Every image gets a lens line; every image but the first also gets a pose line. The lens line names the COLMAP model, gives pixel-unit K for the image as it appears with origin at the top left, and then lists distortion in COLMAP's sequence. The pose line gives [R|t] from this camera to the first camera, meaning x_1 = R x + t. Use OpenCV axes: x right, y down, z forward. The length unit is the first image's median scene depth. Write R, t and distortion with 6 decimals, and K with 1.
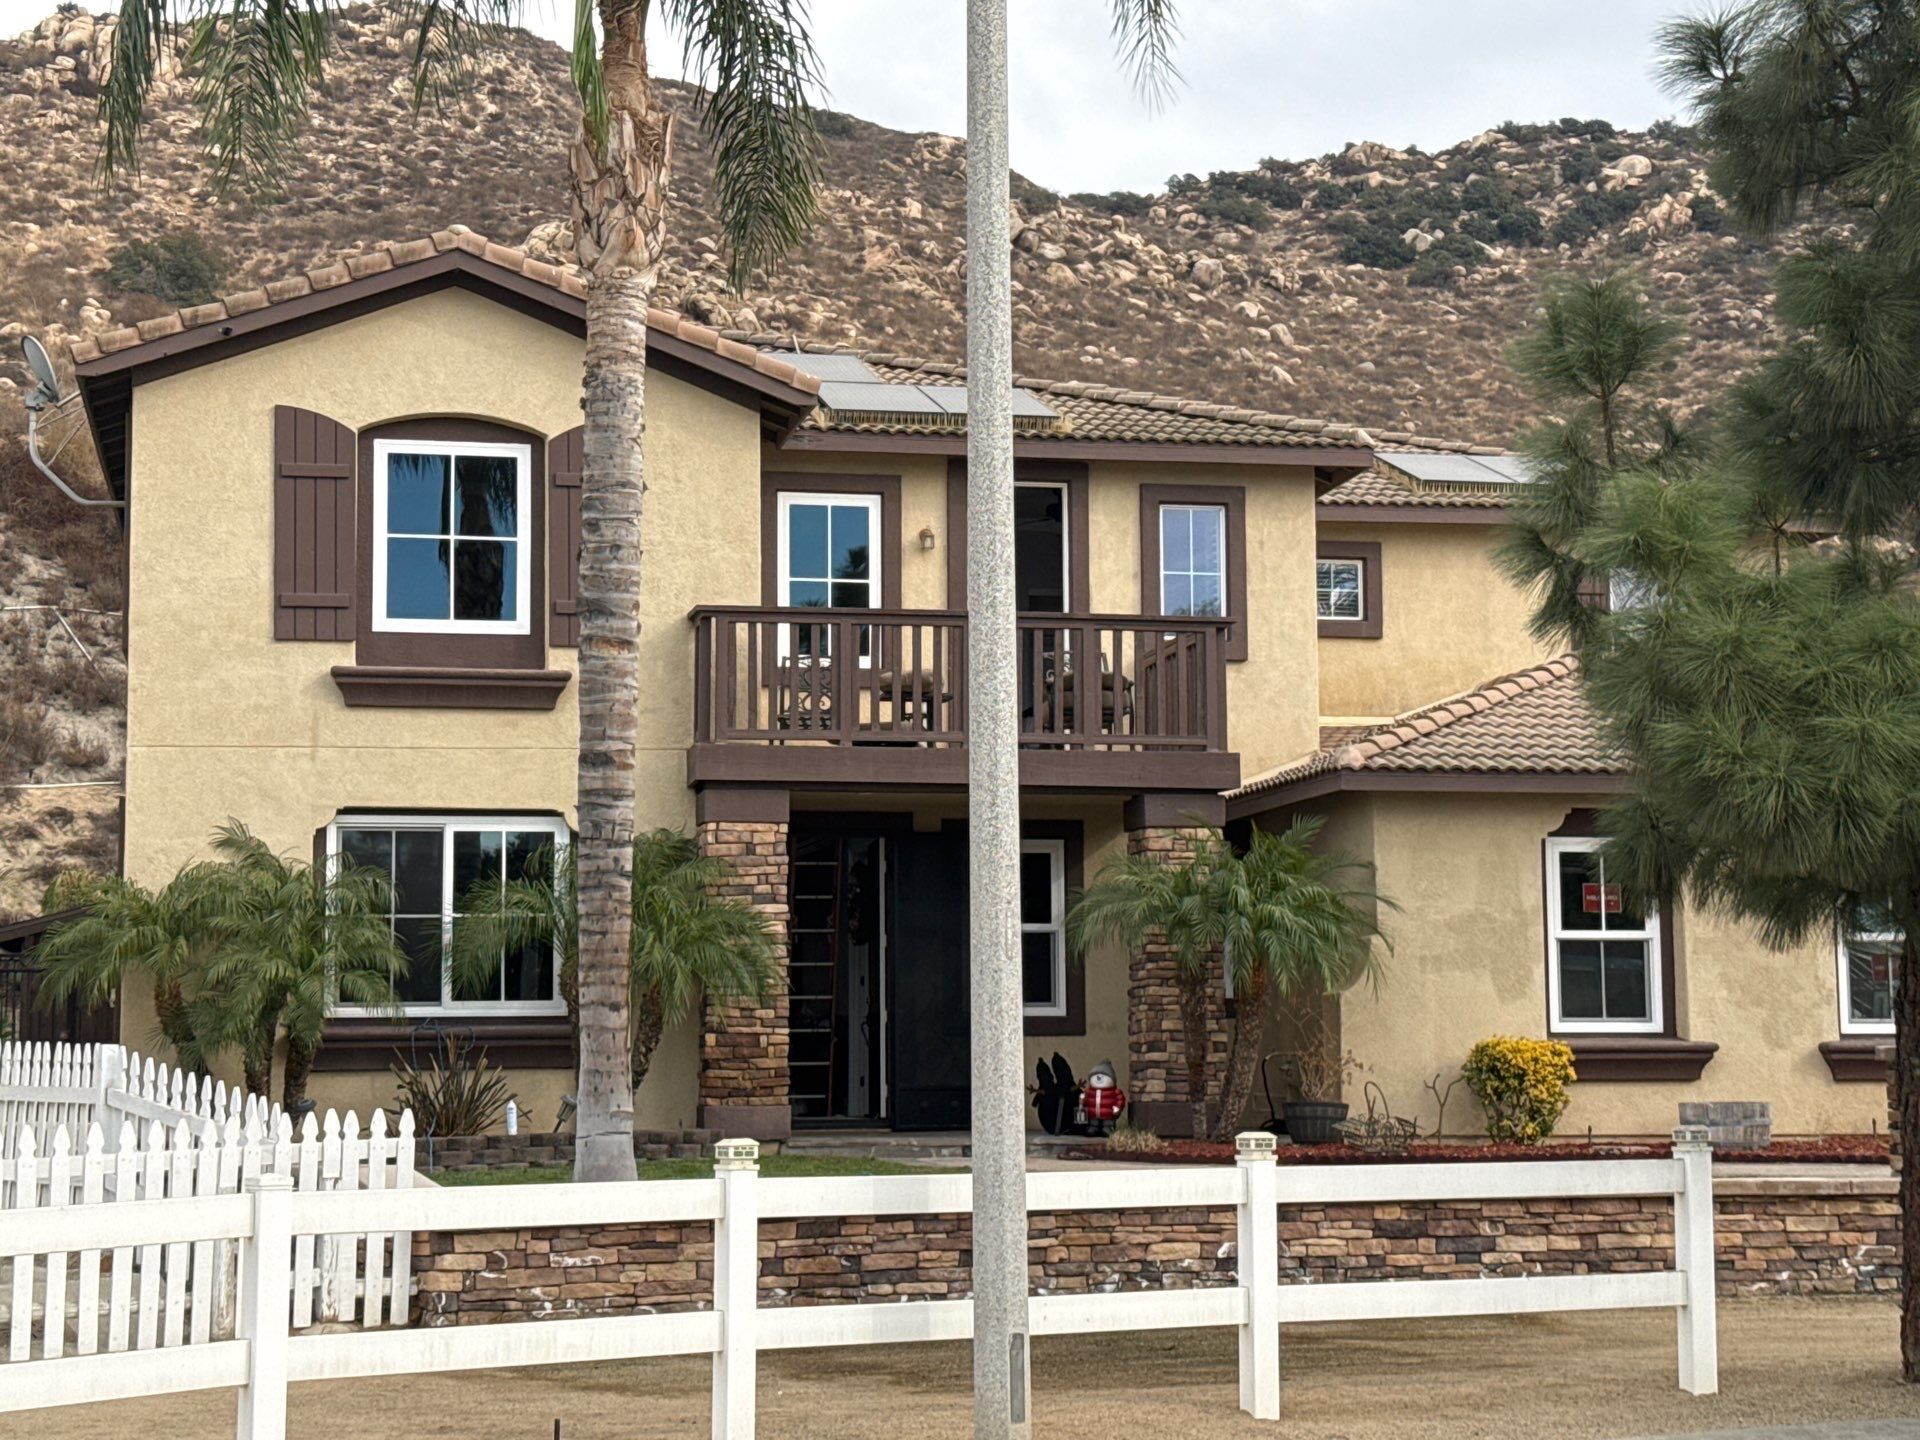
lens RADIAL K [[3281.1, 0, 942.2], [0, 3281.1, 731.8], [0, 0, 1]] dist [0.109325, 0.000000]
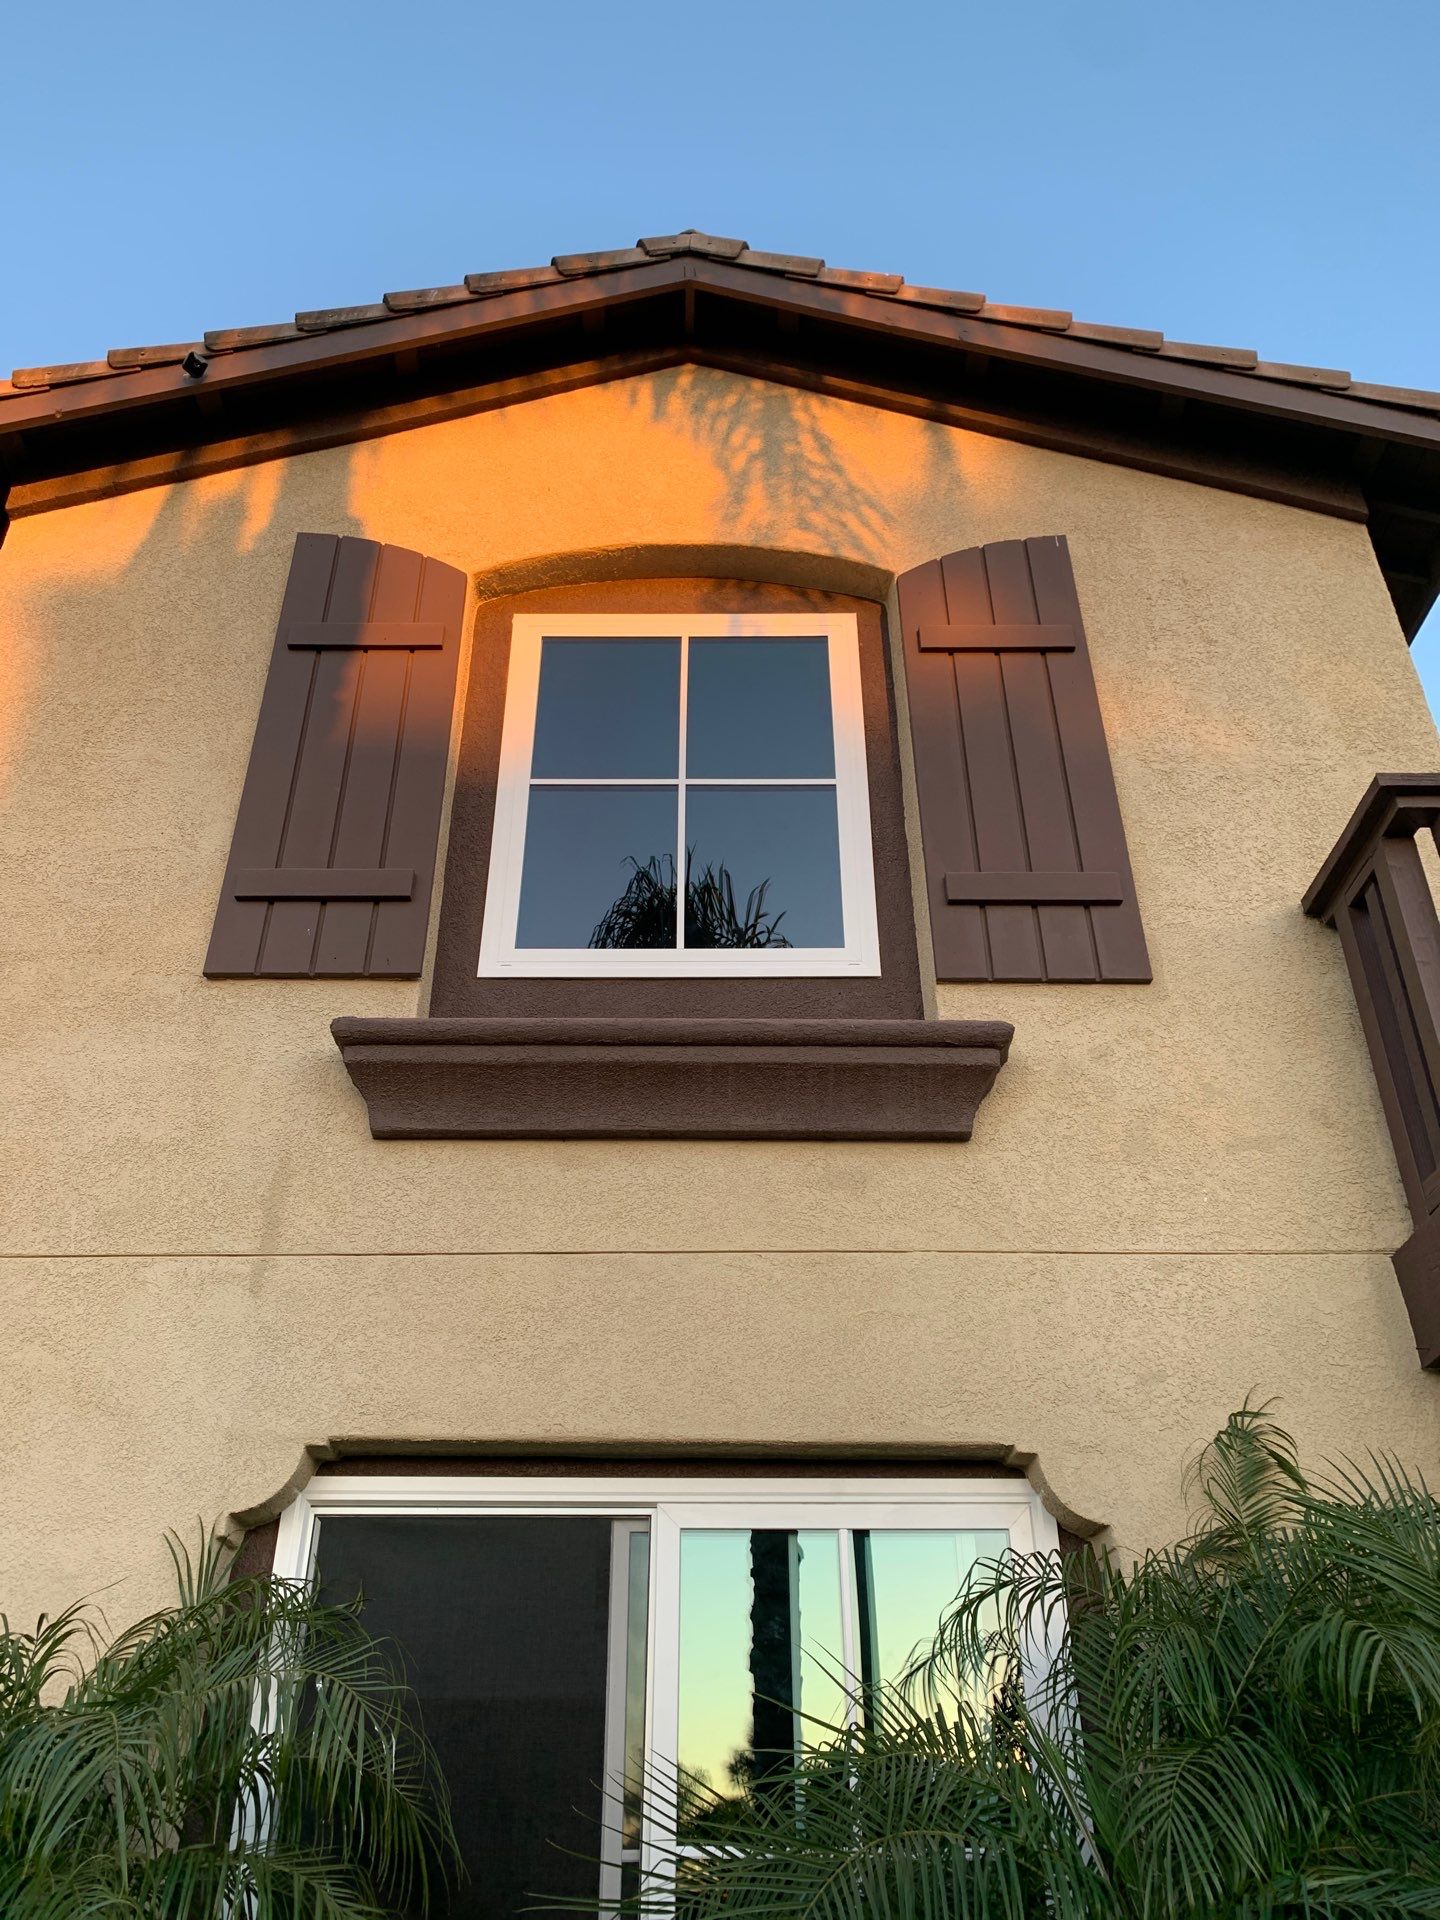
lens RADIAL K [[1440.8, 0, 709.1], [0, 1440.8, 959.8], [0, 0, 1]] dist [0.037251, -0.040548]
pose [[0.979304, -0.099745, -0.176111, -0.116598], [0.010349, 0.893669, -0.448608, 0.043517], [0.202132, 0.437501, 0.876205, 0.856993]]
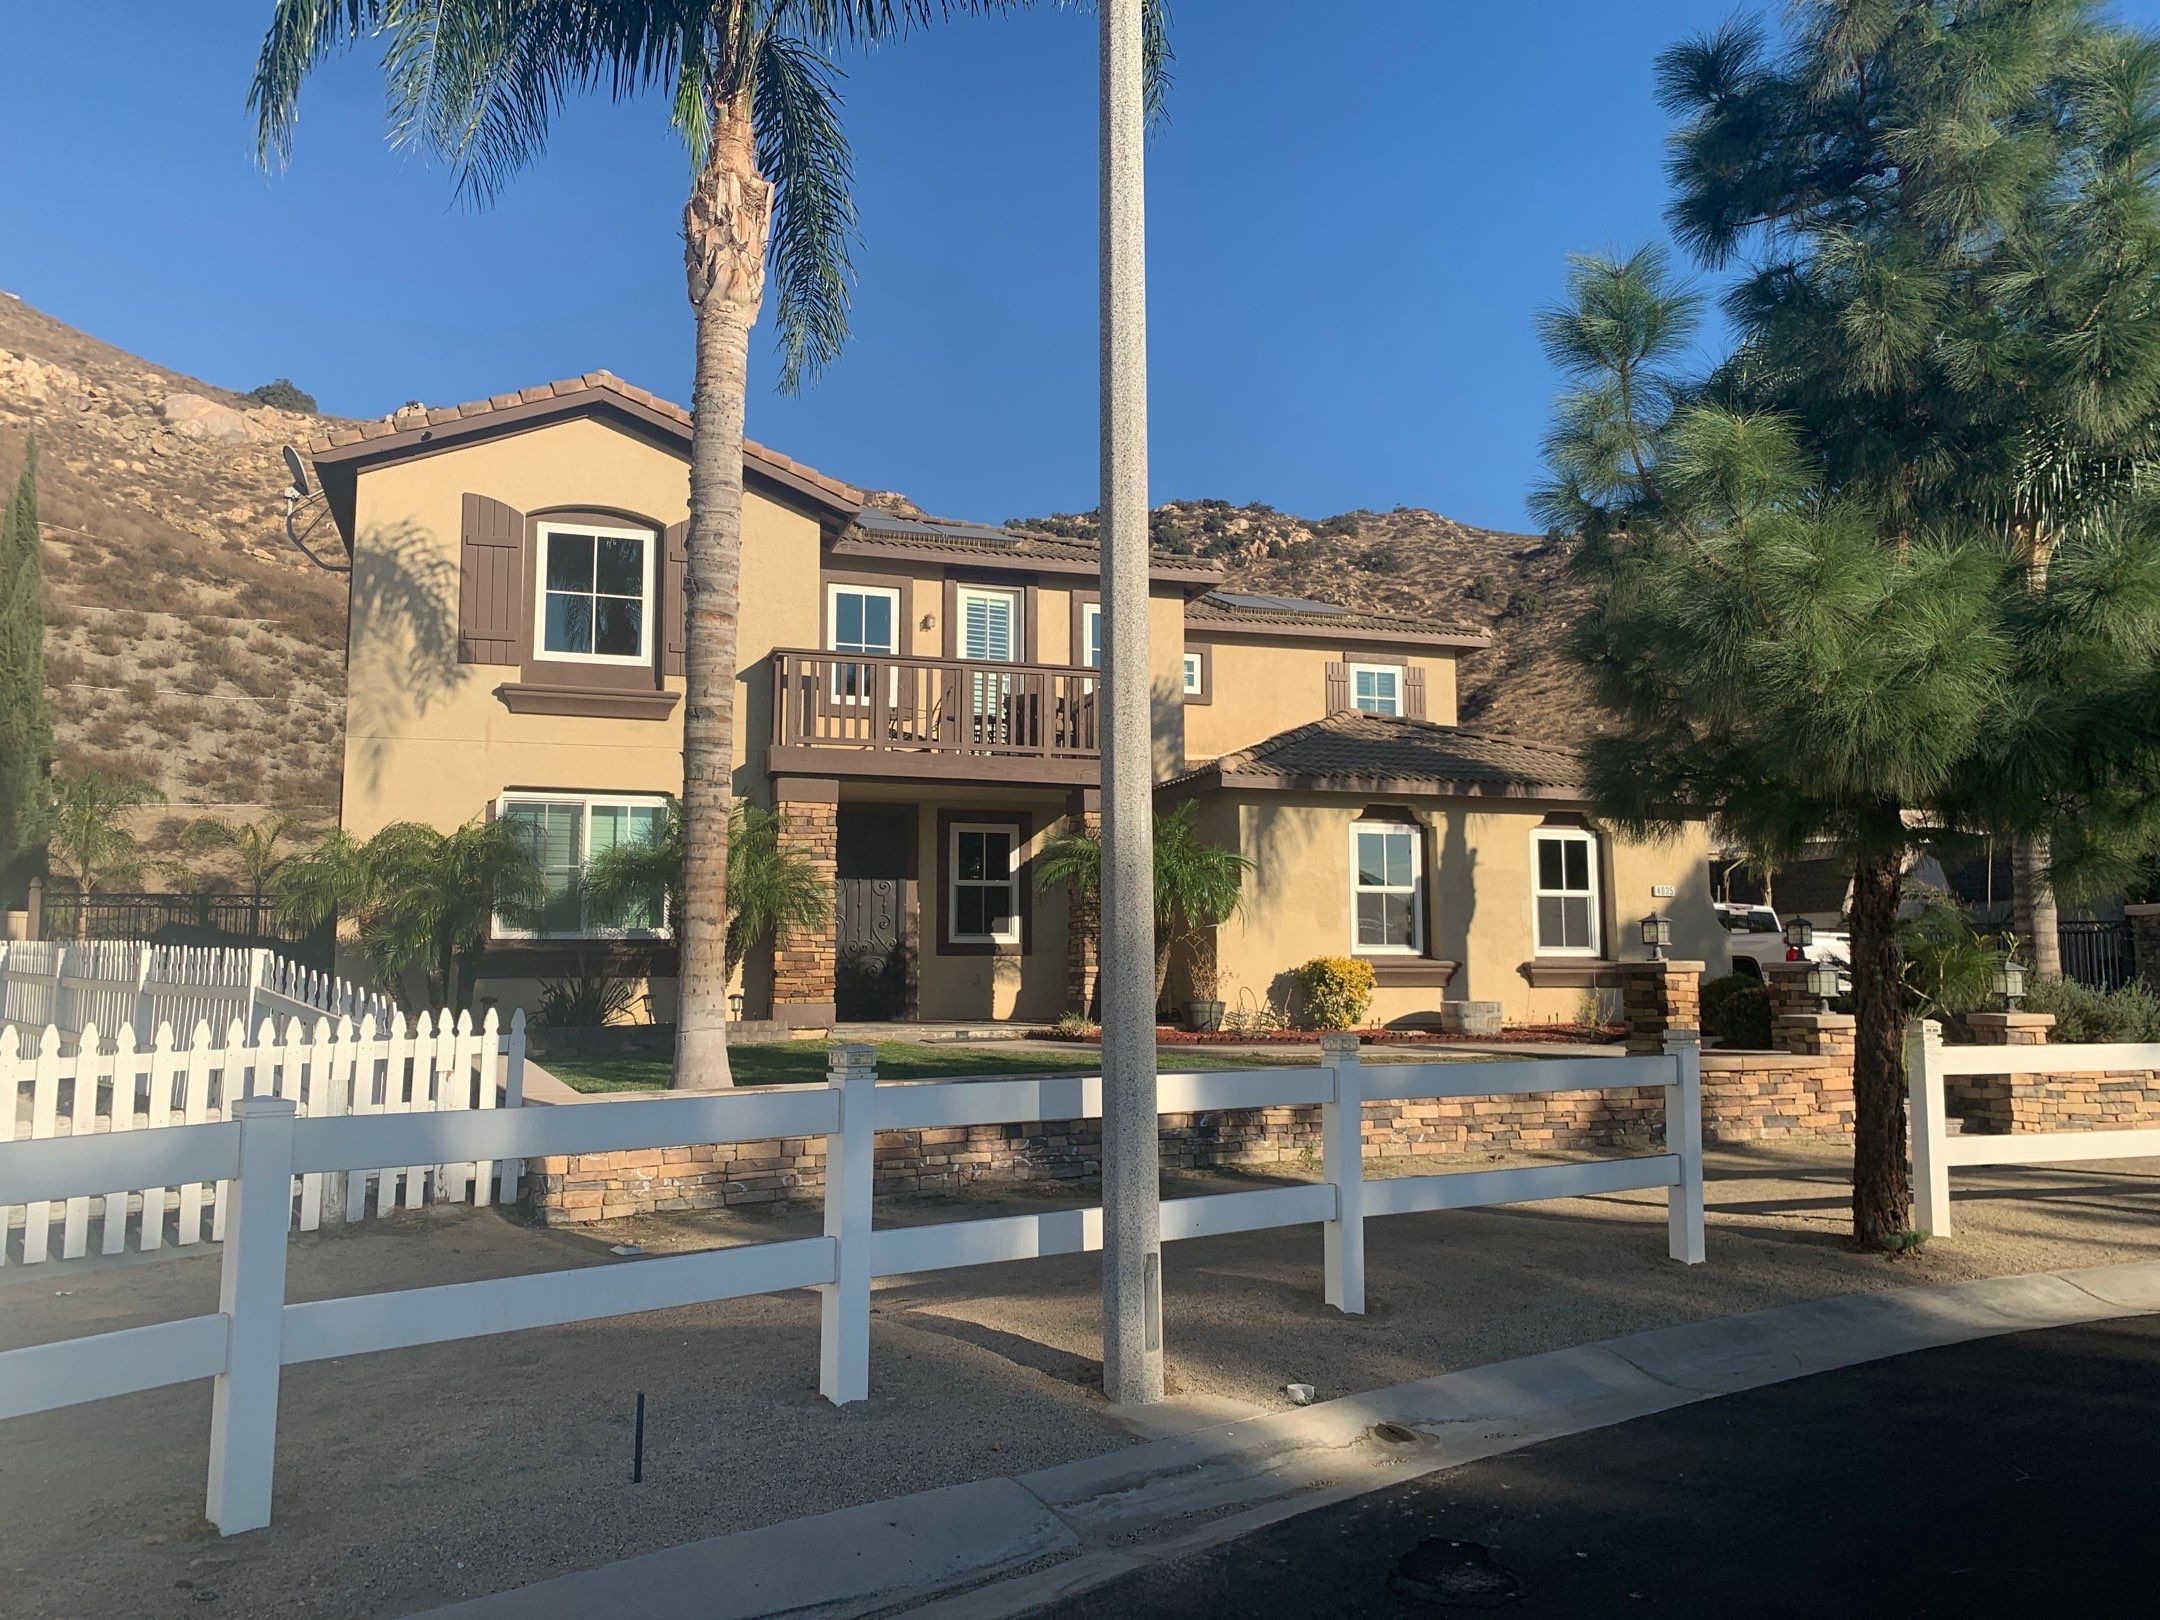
lens RADIAL K [[1662.0, 0, 1089.2], [0, 1662.0, 805.9], [0, 0, 1]] dist [0.041336, -0.036505]
pose [[0.991904, 0.016710, 0.125889, -0.029173], [-0.016311, 0.999858, -0.004201, 0.029994], [-0.125941, 0.002113, 0.992035, 0.275825]]
